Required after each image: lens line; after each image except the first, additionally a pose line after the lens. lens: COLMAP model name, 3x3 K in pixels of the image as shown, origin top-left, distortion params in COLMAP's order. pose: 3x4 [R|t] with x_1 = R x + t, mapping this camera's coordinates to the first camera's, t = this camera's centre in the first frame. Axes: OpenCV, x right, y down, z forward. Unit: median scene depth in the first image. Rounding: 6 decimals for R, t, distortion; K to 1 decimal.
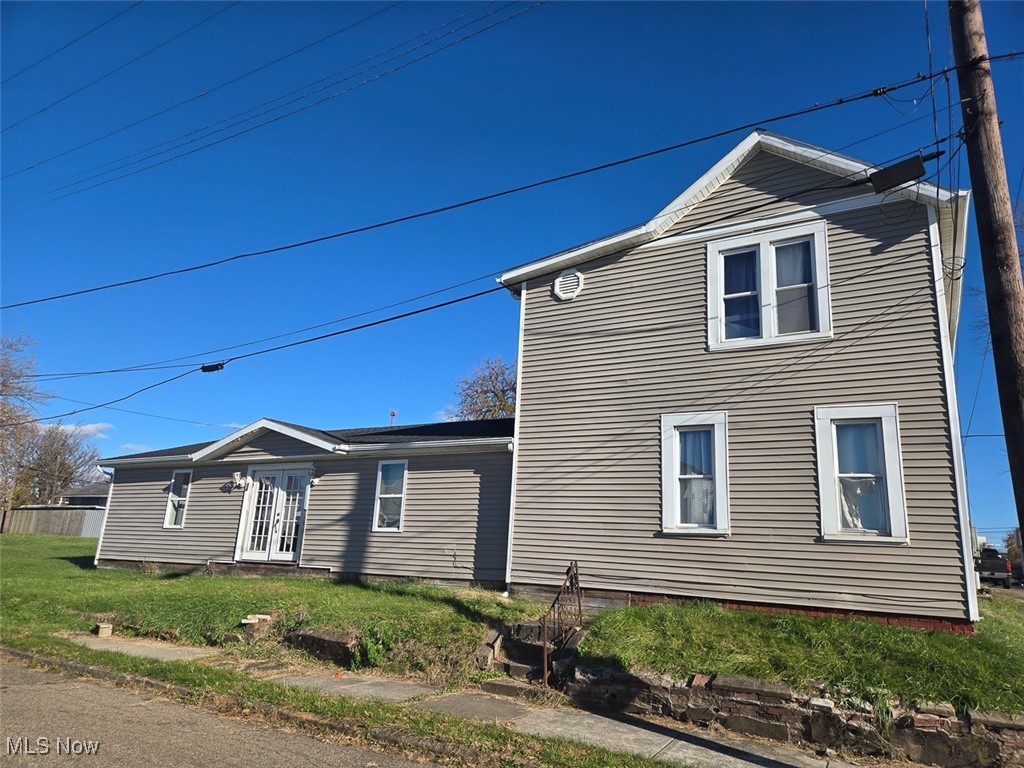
lens RADIAL K [[685.6, 0, 511.3], [0, 685.6, 380.7], [0, 0, 1]] dist [0.069928, -0.054471]
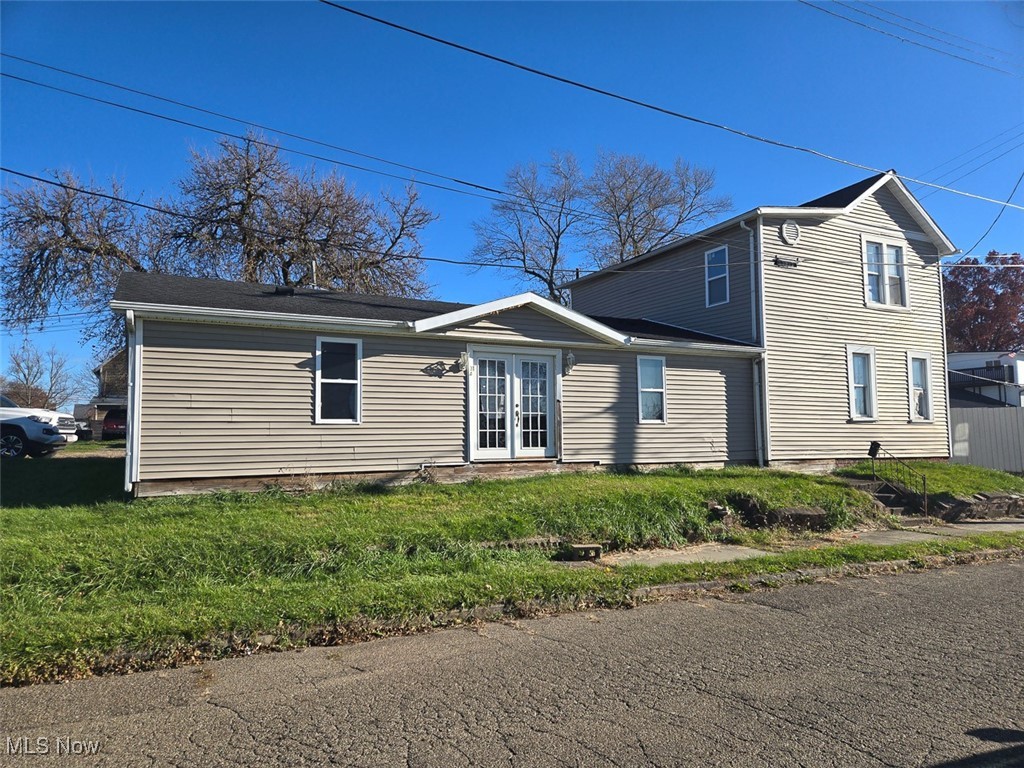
lens RADIAL K [[685.6, 0, 514.2], [0, 685.6, 383.1], [0, 0, 1]] dist [0.069928, -0.054471]
pose [[0.537004, 0.016708, 0.843414, -1.415851], [-0.180850, 0.978838, 0.095757, 0.115604], [-0.823966, -0.203953, 0.528661, 0.757110]]
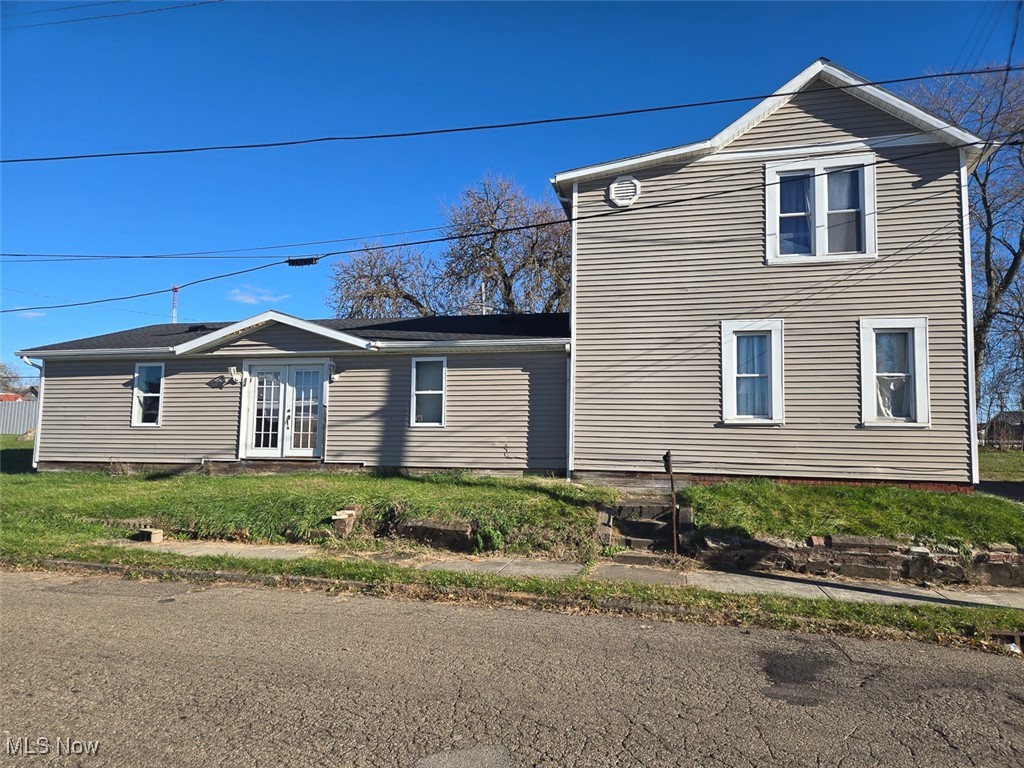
lens RADIAL K [[685.6, 0, 512.0], [0, 685.6, 382.6], [0, 0, 1]] dist [0.069928, -0.054471]
pose [[0.959528, -0.008370, 0.281490, -0.415518], [-0.040017, 0.985363, 0.165707, -0.023307], [-0.278757, -0.170265, 0.945148, 0.014644]]
